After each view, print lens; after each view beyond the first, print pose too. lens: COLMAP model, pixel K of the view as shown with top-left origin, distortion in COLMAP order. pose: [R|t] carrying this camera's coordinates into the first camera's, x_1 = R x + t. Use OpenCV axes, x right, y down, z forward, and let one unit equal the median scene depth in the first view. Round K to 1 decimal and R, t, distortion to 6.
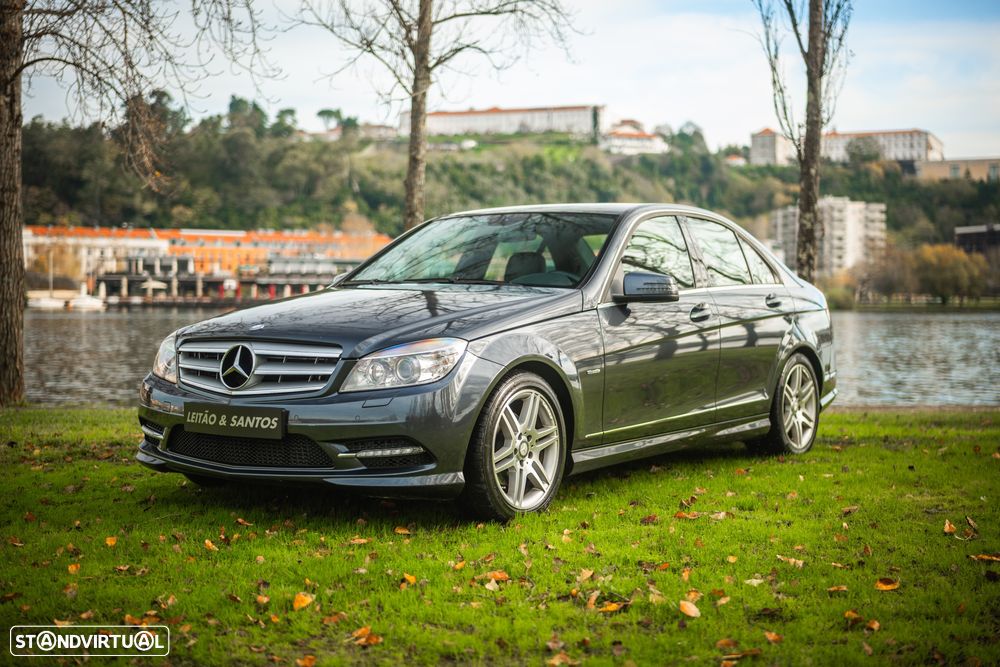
lens RADIAL K [[1378.6, 0, 490.6], [0, 1378.6, 331.9], [0, 0, 1]] dist [-0.014442, 0.062310]
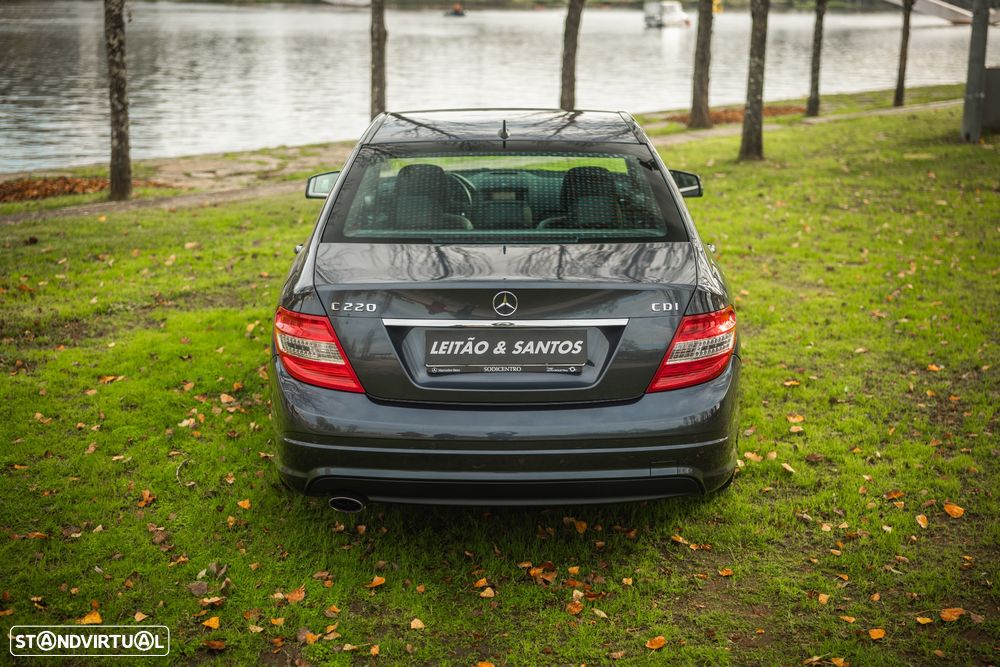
lens RADIAL K [[1380.2, 0, 500.0], [0, 1380.2, 333.5], [0, 0, 1]] dist [-0.028729, 0.114475]
pose [[0.729854, -0.155031, 0.665792, -0.287274], [0.001432, 0.974289, 0.225295, -0.076513], [-0.683602, -0.163479, 0.711311, 0.043619]]
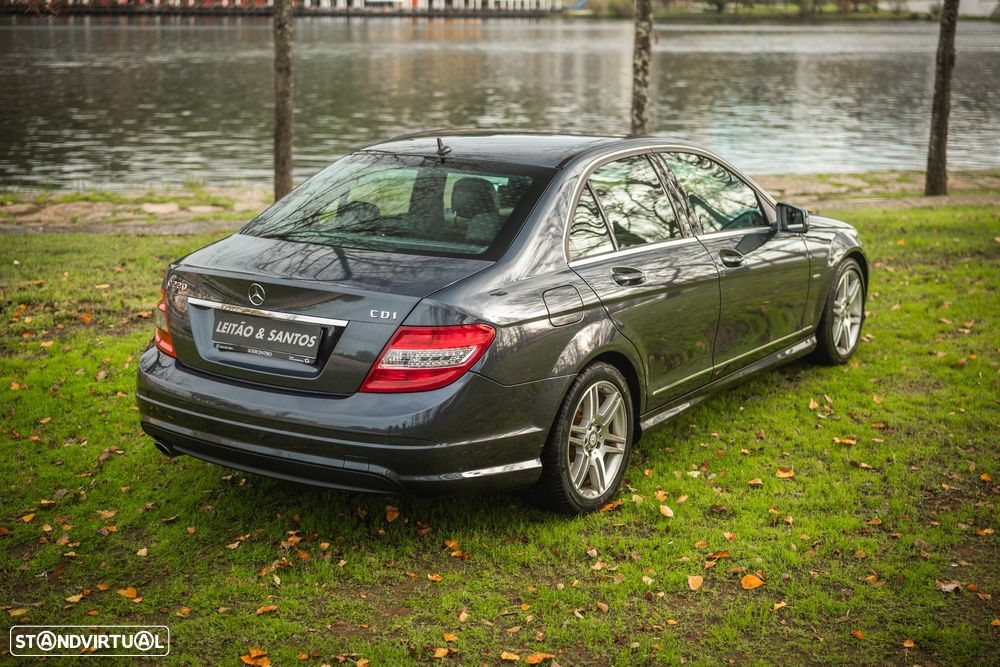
lens RADIAL K [[1380.2, 0, 500.0], [0, 1380.2, 333.5], [0, 0, 1]] dist [-0.028729, 0.114475]
pose [[0.986372, -0.033536, 0.161077, -0.069353], [-0.001289, 0.977402, 0.211387, -0.078242], [-0.164527, -0.208714, 0.964038, -0.091637]]
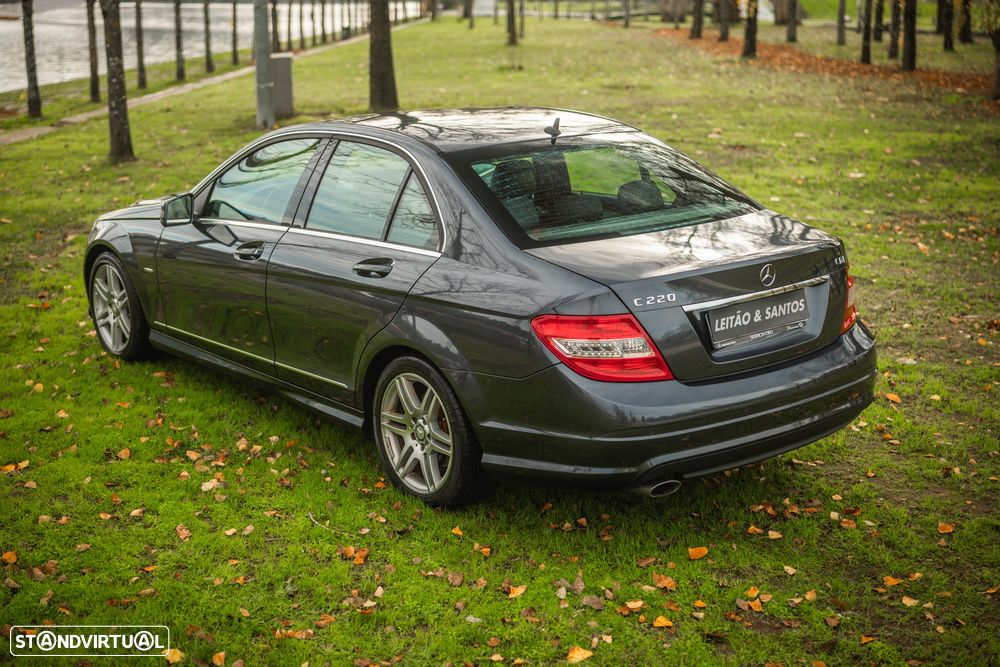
lens RADIAL K [[1380.2, 0, 500.0], [0, 1380.2, 333.5], [0, 0, 1]] dist [-0.028729, 0.114475]
pose [[0.137384, -0.237549, 0.961611, -0.428680], [0.020790, 0.971294, 0.236971, -0.082681], [-0.990300, -0.012564, 0.138379, 0.288998]]
